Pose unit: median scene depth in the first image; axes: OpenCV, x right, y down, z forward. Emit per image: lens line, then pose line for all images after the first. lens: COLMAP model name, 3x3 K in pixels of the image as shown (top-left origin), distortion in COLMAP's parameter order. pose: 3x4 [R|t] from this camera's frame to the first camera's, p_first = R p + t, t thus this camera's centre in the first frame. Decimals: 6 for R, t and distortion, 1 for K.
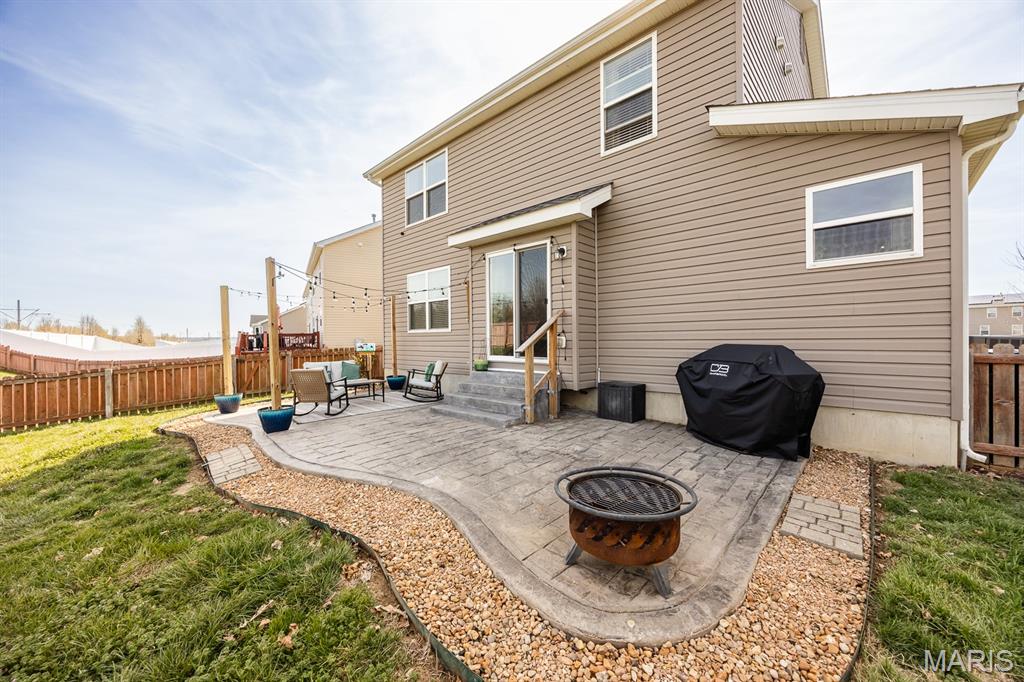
lens RADIAL K [[387.2, 0, 512.0], [0, 387.2, 341.0], [0, 0, 1]] dist [0.001354, 0.000114]
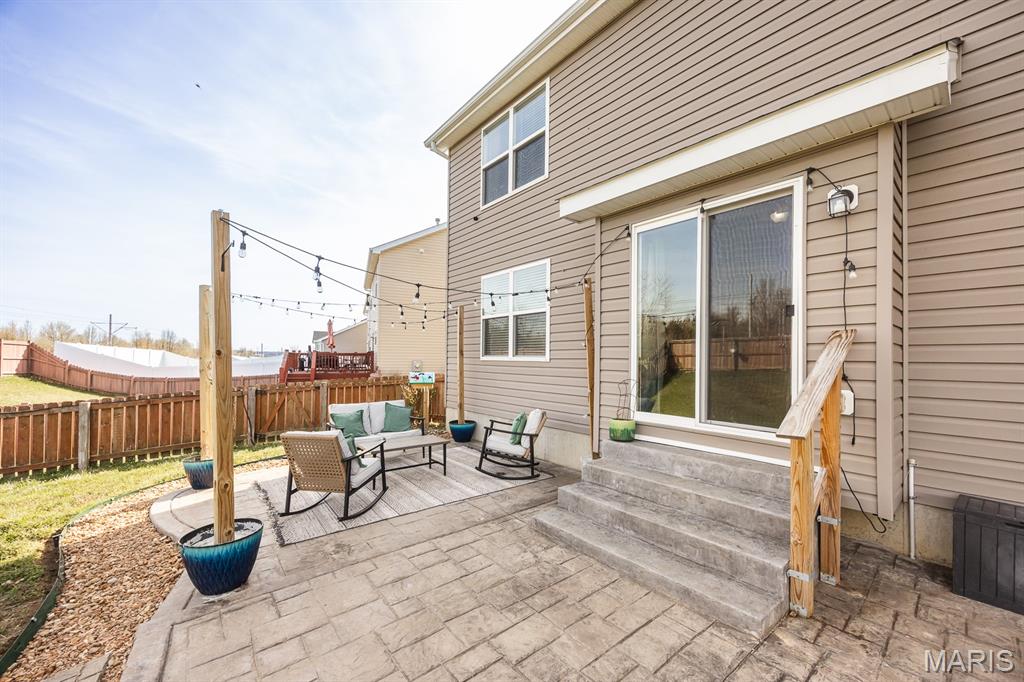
lens RADIAL K [[397.5, 0, 530.3], [0, 397.5, 353.5], [0, 0, 1]] dist [-0.001973, -0.000142]
pose [[0.993946, 0.018233, -0.108349, -0.127355], [-0.020220, 0.999646, -0.017270, -0.027241], [0.107996, 0.019357, 0.993963, 0.371224]]
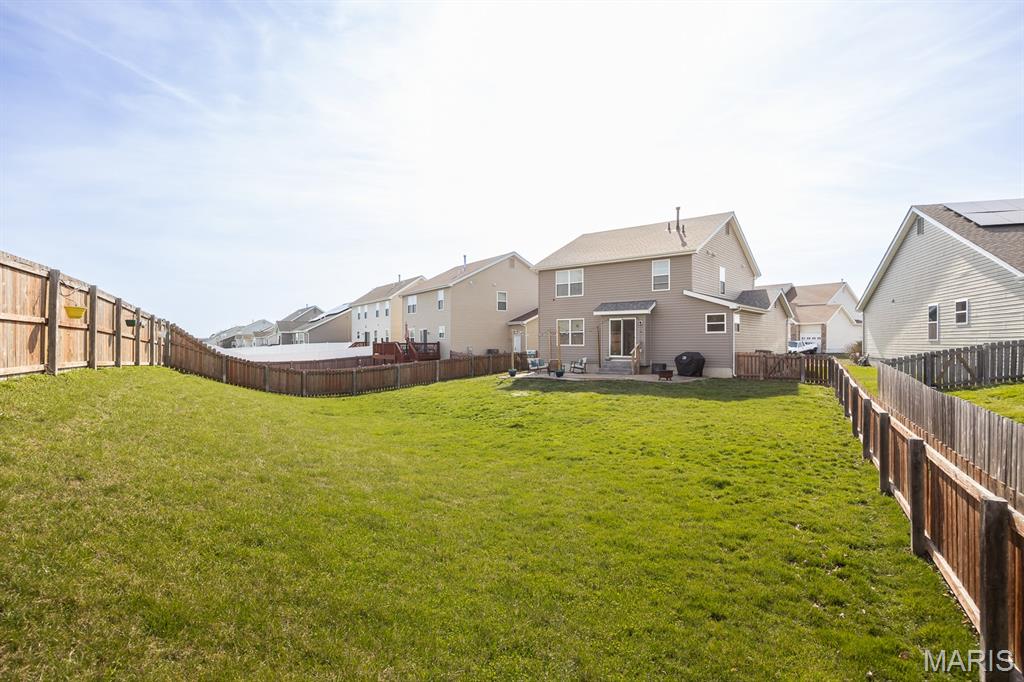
lens RADIAL K [[517.0, 0, 512.0], [0, 517.0, 341.0], [0, 0, 1]] dist [0.029843, -0.000297]
pose [[0.998078, 0.008003, 0.061454, -0.859882], [-0.007296, 0.999905, -0.011727, -0.014685], [-0.061542, 0.011256, 0.998041, -2.310230]]
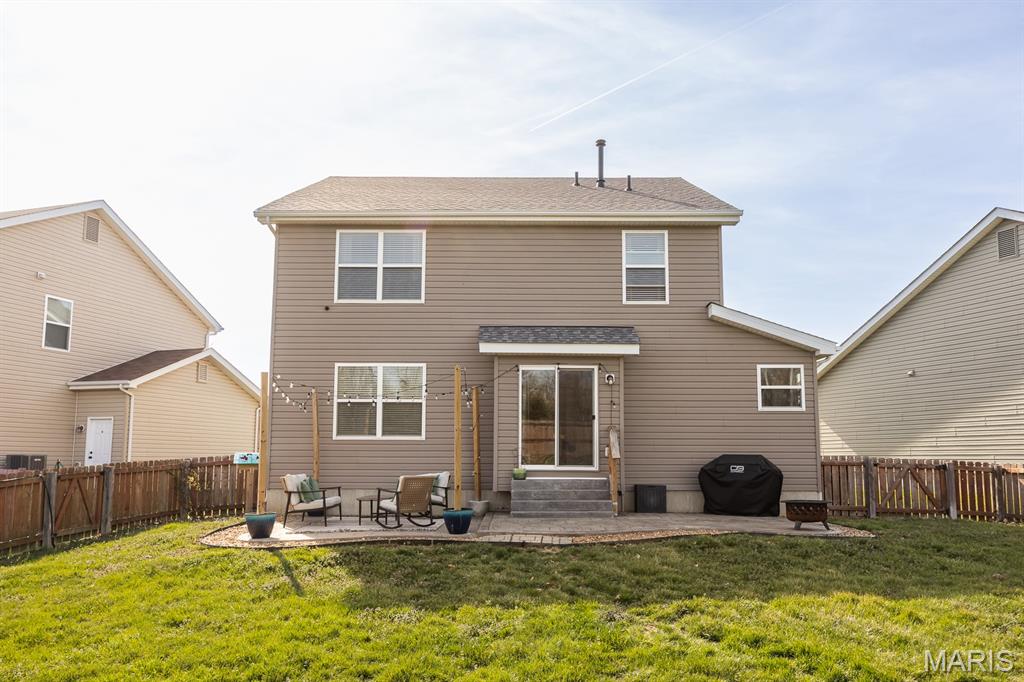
lens RADIAL K [[791.4, 0, 512.6], [0, 791.4, 370.5], [0, 0, 1]] dist [0.001549, -0.000279]
pose [[0.743522, 0.093073, 0.662203, -1.279916], [-0.007811, 0.991408, -0.130573, 0.054554], [-0.668666, 0.091911, 0.737860, -0.468669]]
